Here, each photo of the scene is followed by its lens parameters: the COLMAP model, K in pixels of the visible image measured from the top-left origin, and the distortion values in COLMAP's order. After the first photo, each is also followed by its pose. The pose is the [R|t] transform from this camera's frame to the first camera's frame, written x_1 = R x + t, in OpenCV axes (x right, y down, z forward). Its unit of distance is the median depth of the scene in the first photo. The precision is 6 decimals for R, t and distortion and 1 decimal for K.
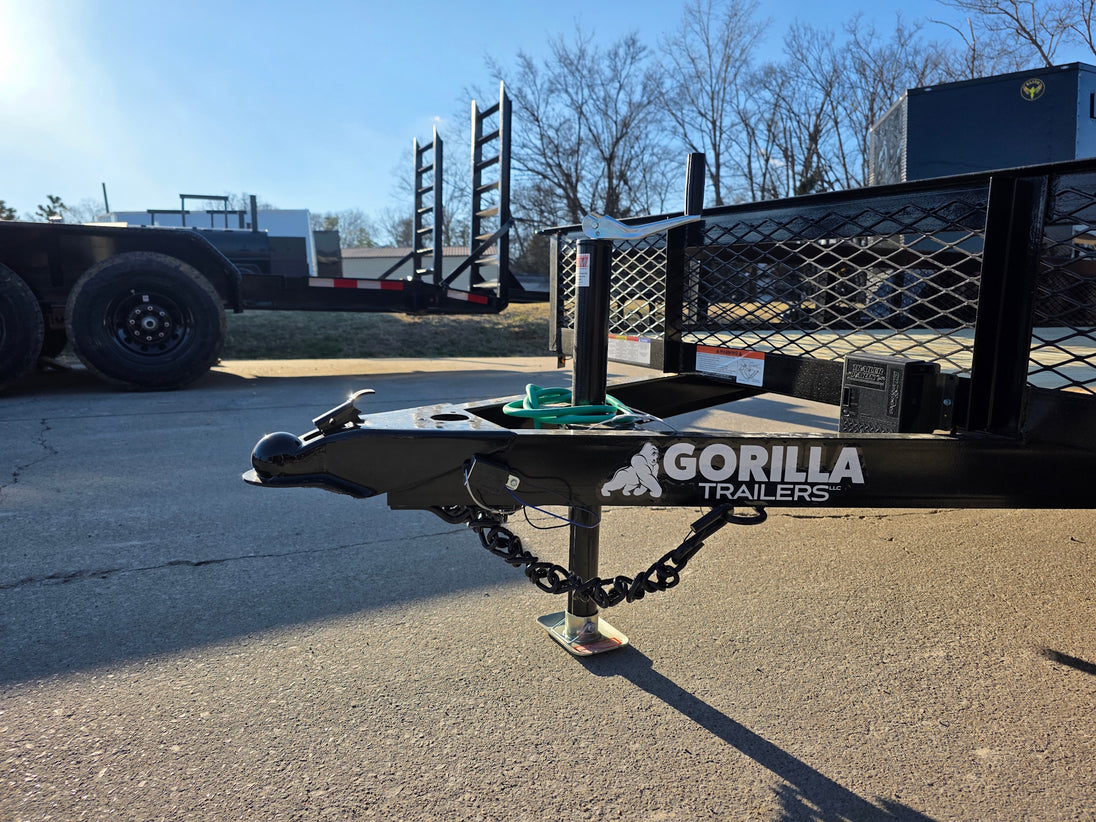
lens RADIAL K [[738.0, 0, 547.0], [0, 738.0, 390.6], [0, 0, 1]] dist [0.052696, -0.050014]
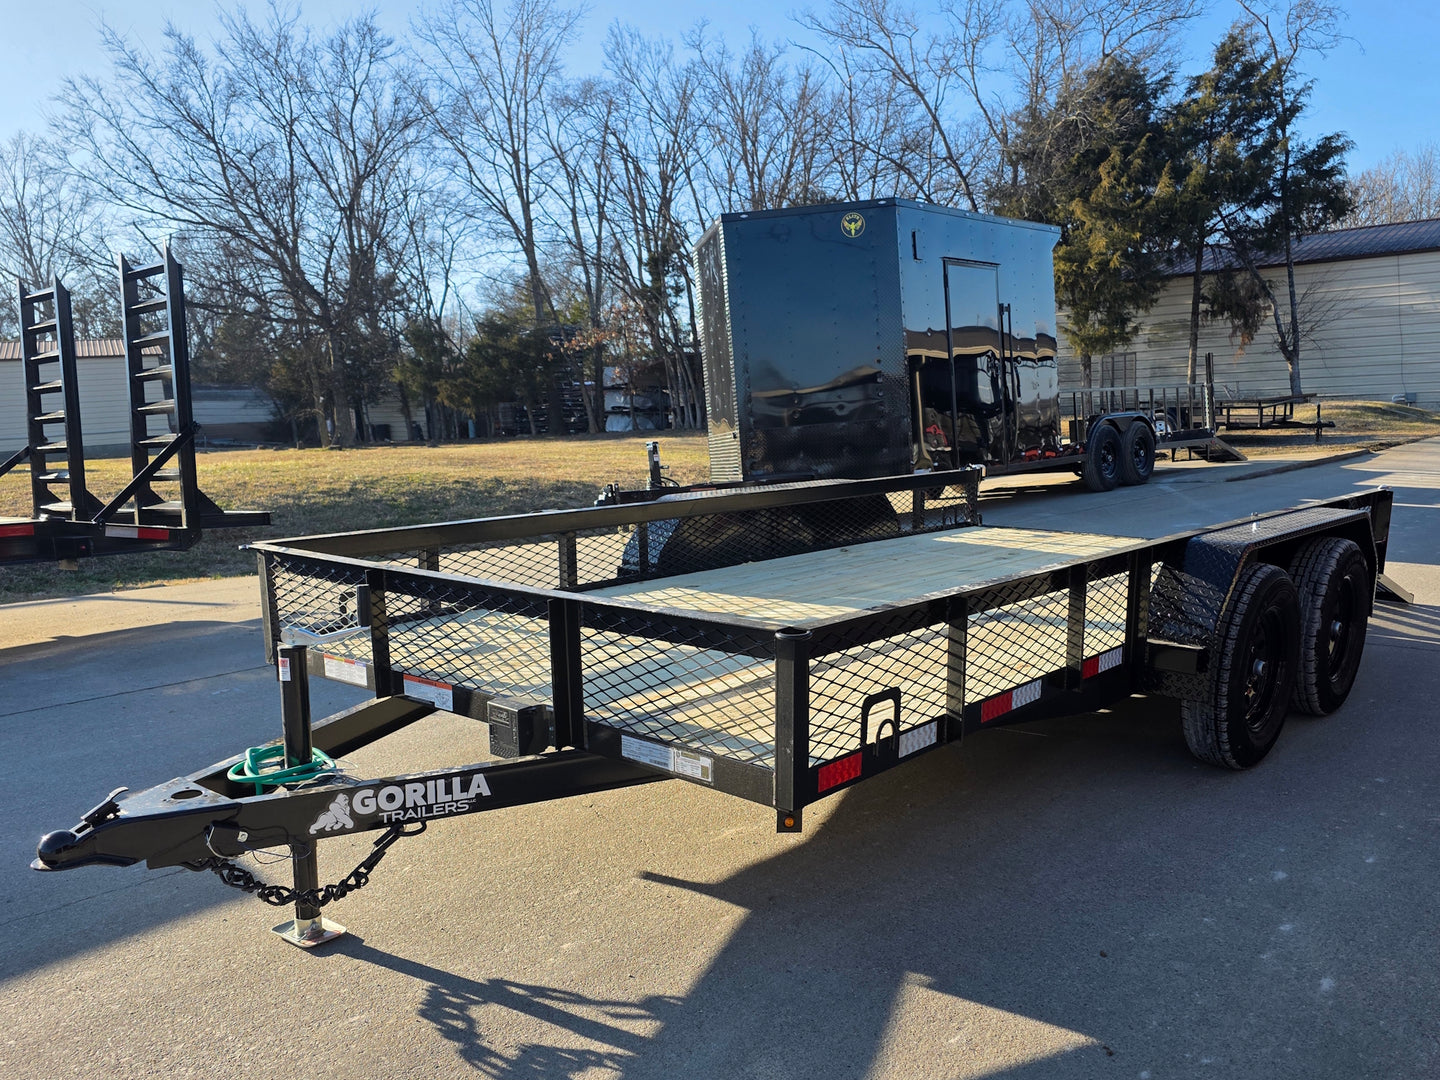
lens RADIAL K [[1203.2, 0, 791.0], [0, 1203.2, 559.0], [0, 0, 1]] dist [0.063089, -0.062233]
pose [[0.917142, -0.084242, 0.389557, 0.008697], [0.080295, 0.996421, 0.026436, -0.062159], [-0.390389, 0.007034, 0.920623, -0.256616]]
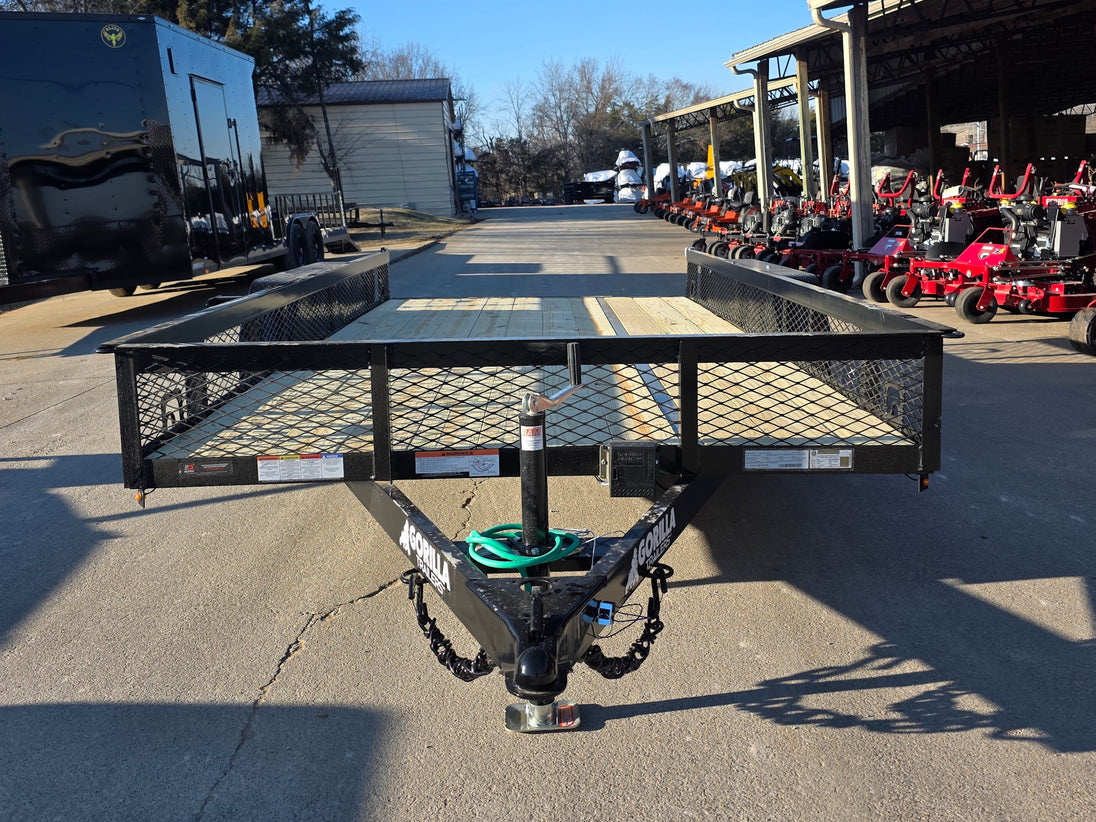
lens RADIAL K [[981.9, 0, 548.9], [0, 981.9, 305.4], [0, 0, 1]] dist [0.091939, -0.122876]
pose [[0.416809, -0.127624, 0.899990, -0.265285], [0.145439, 0.986703, 0.072564, -0.092625], [-0.897284, 0.100649, 0.429828, 0.039779]]
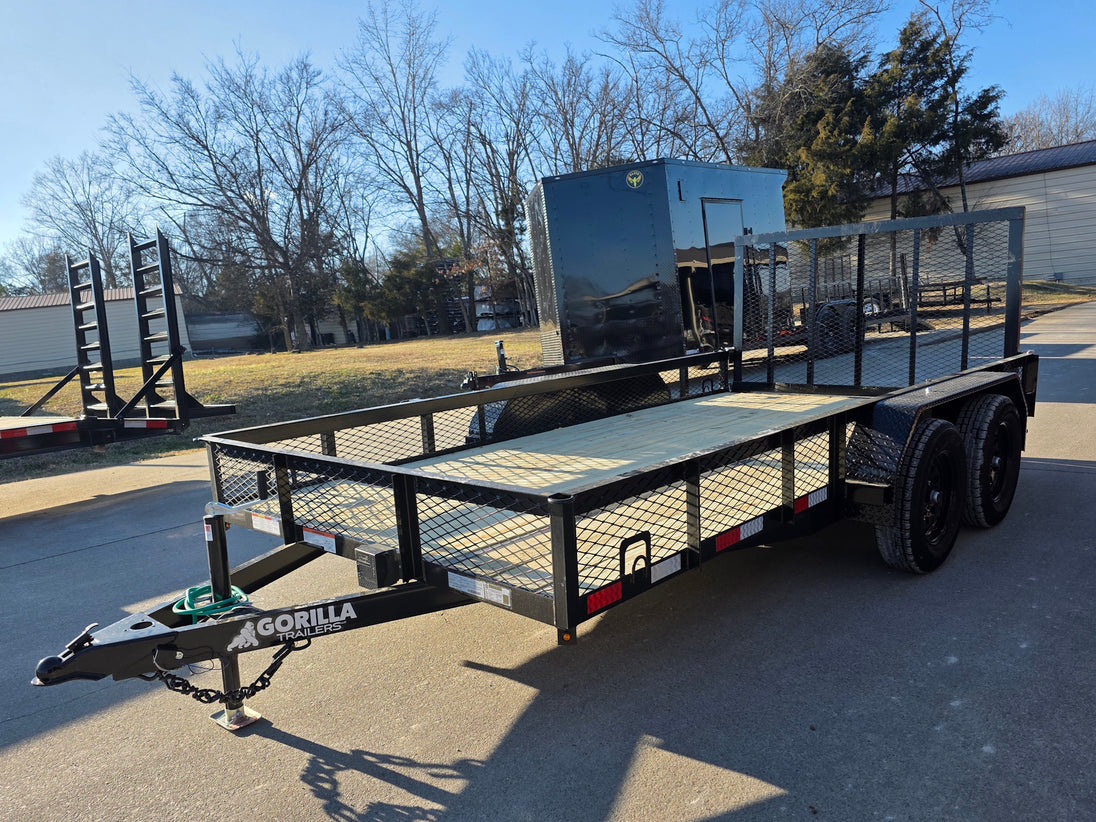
lens RADIAL K [[834.6, 0, 548.0], [0, 834.6, 411.0], [0, 0, 1]] dist [0.065354, -0.062983]
pose [[0.940633, -0.124624, 0.315718, 0.040295], [0.125547, 0.991933, 0.017501, -0.071700], [-0.315352, 0.023176, 0.948692, -0.243857]]
